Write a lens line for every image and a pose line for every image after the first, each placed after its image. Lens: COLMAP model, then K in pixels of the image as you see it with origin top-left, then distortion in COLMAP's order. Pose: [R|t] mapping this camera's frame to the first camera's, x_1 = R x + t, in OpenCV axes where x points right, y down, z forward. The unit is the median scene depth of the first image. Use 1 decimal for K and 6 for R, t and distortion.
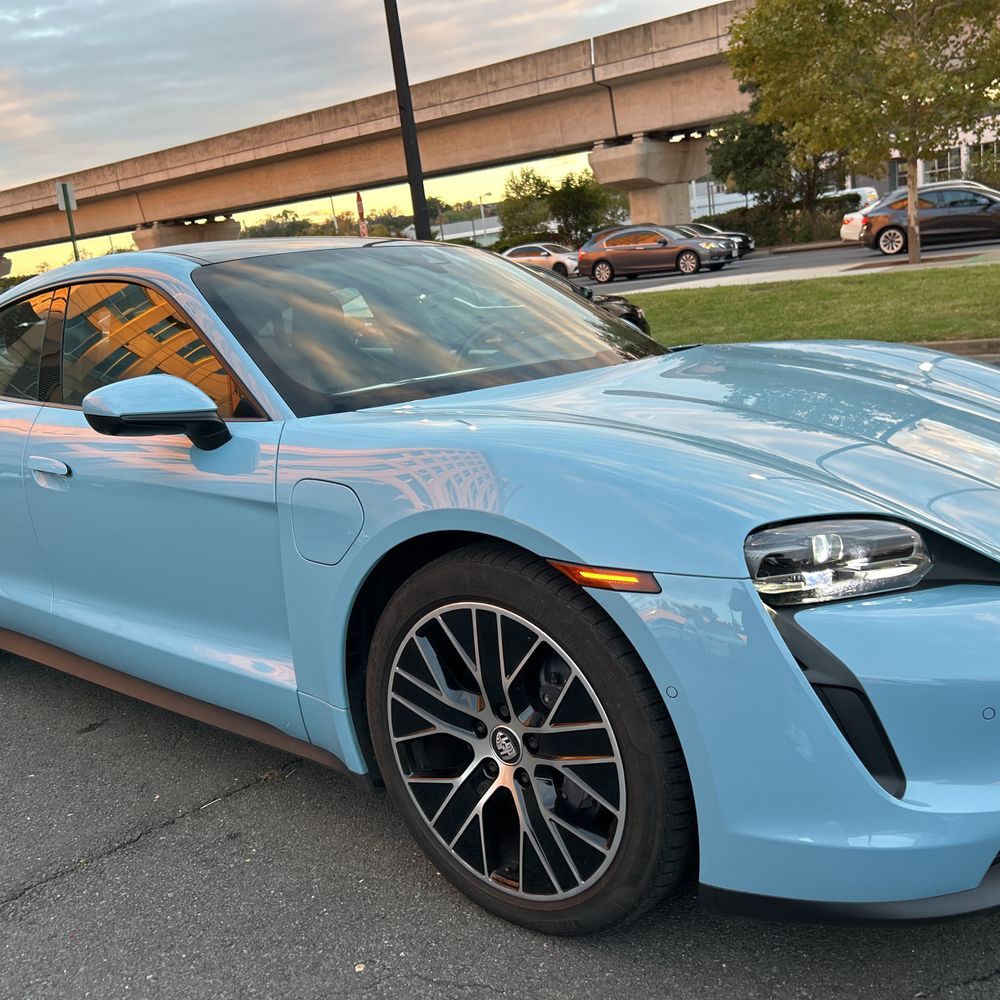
lens RADIAL K [[1024.7, 0, 493.8], [0, 1024.7, 499.2], [0, 0, 1]] dist [0.051738, -0.040797]
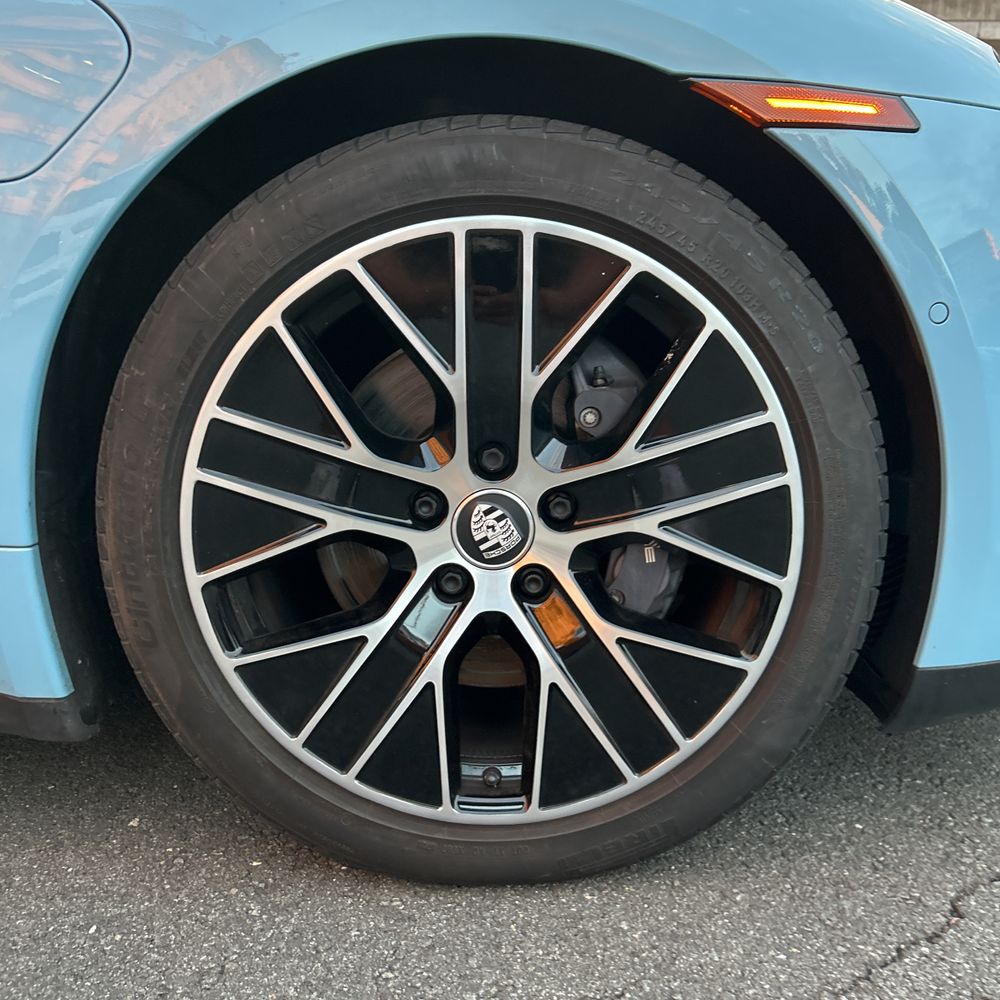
lens RADIAL K [[1031.2, 0, 520.0], [0, 1031.2, 500.3], [0, 0, 1]] dist [0.055885, -0.014319]
pose [[0.760032, -0.046737, 0.648202, -0.038822], [0.071201, 0.997395, -0.011570, 0.029315], [-0.645973, 0.054946, 0.761380, 0.075982]]
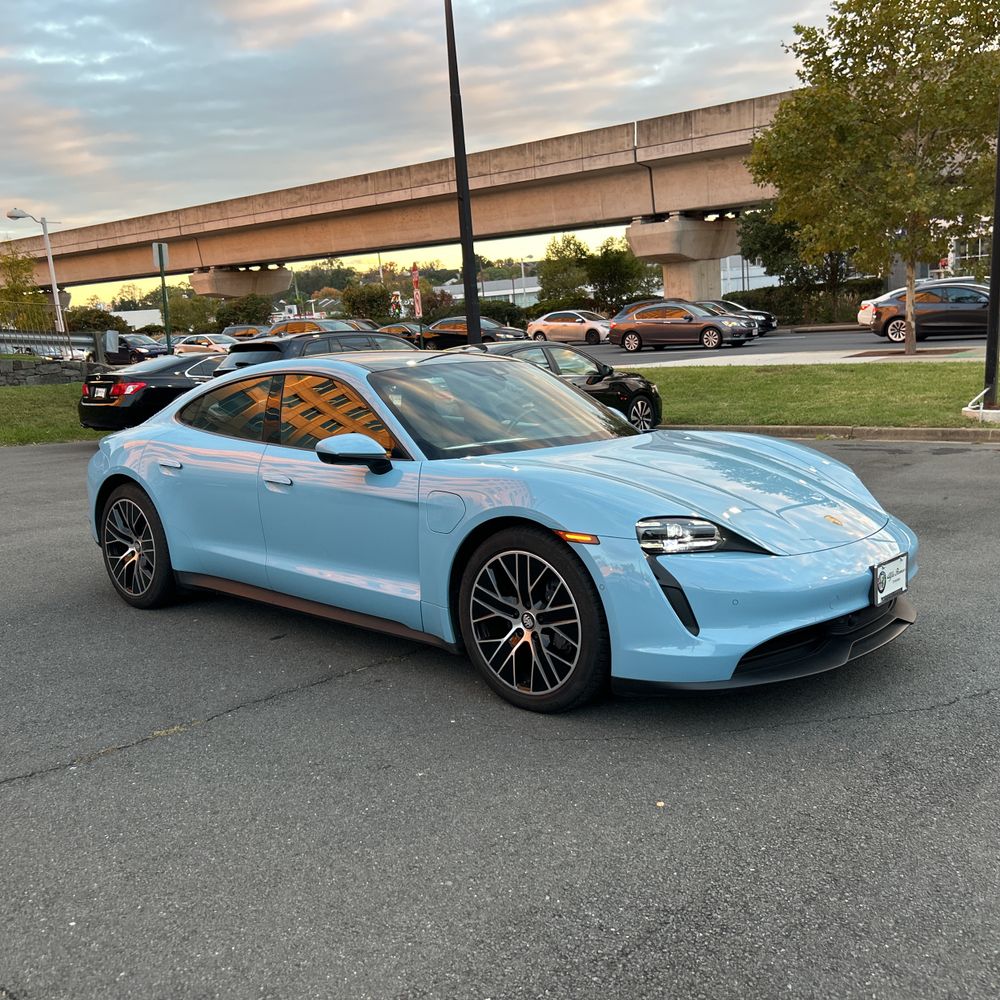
lens RADIAL K [[1024.7, 0, 493.8], [0, 1024.7, 499.2], [0, 0, 1]] dist [0.051738, -0.040797]
pose [[0.997900, 0.059548, -0.025485, -0.002470], [-0.060765, 0.996900, -0.049987, 0.012614], [0.022429, 0.051431, 0.998425, -0.139598]]
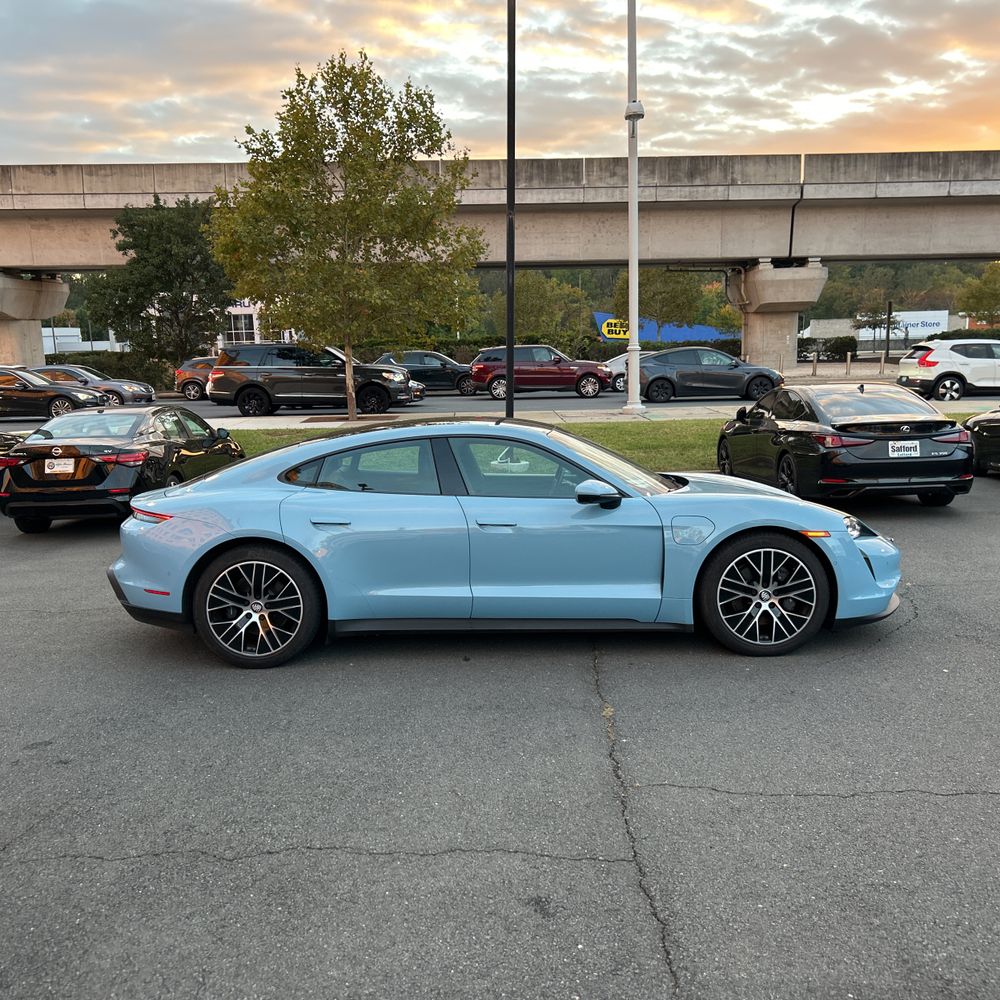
lens RADIAL K [[1024.7, 0, 493.8], [0, 1024.7, 499.2], [0, 0, 1]] dist [0.051738, -0.040797]
pose [[0.780077, 0.007526, 0.625639, -0.328886], [0.075891, 0.991407, -0.106551, 0.027498], [-0.621064, 0.130598, 0.772802, -0.120529]]
